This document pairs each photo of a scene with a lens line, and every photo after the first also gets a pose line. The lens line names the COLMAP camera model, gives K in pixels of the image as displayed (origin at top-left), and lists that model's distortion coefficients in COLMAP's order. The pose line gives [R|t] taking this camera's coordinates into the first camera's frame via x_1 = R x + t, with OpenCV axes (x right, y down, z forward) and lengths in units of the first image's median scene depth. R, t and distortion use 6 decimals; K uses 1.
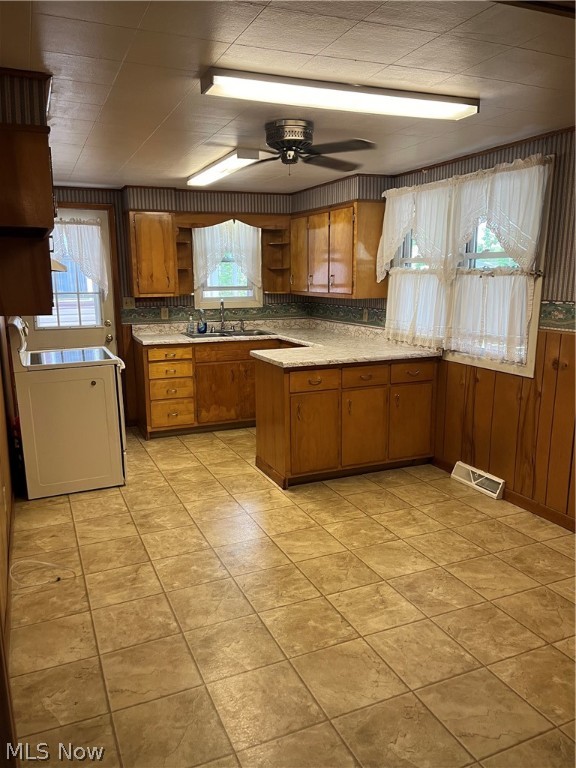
lens RADIAL K [[588.1, 0, 292.2], [0, 588.1, 382.4], [0, 0, 1]] dist [0.059348, -0.061889]
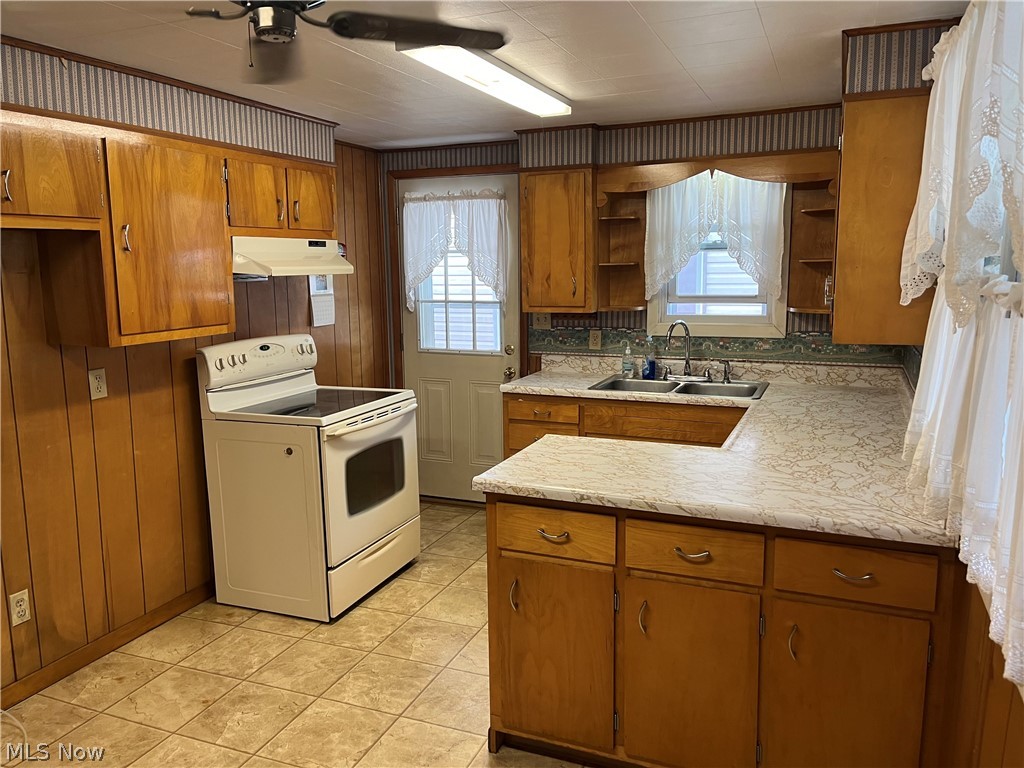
lens RADIAL K [[784.1, 0, 511.7], [0, 784.1, 377.2], [0, 0, 1]] dist [0.059348, -0.061889]
pose [[0.682187, 0.107104, -0.723291, 0.317160], [-0.123765, 0.991854, 0.030140, -0.098805], [0.720627, 0.068957, 0.689885, 0.429046]]
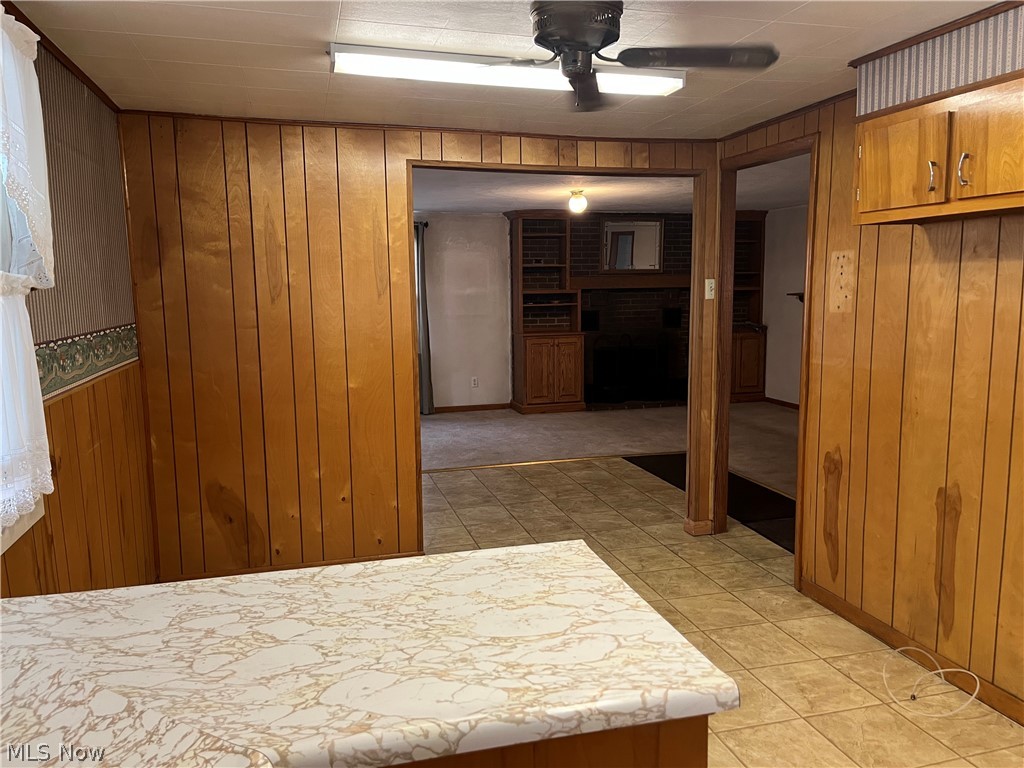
lens RADIAL K [[784.1, 0, 522.1], [0, 784.1, 390.1], [0, 0, 1]] dist [0.059348, -0.061889]
pose [[-0.987312, -0.005245, 0.158707, -0.040997], [0.044198, 0.950884, 0.306376, -0.187582], [-0.152518, 0.309503, -0.938587, 1.018160]]
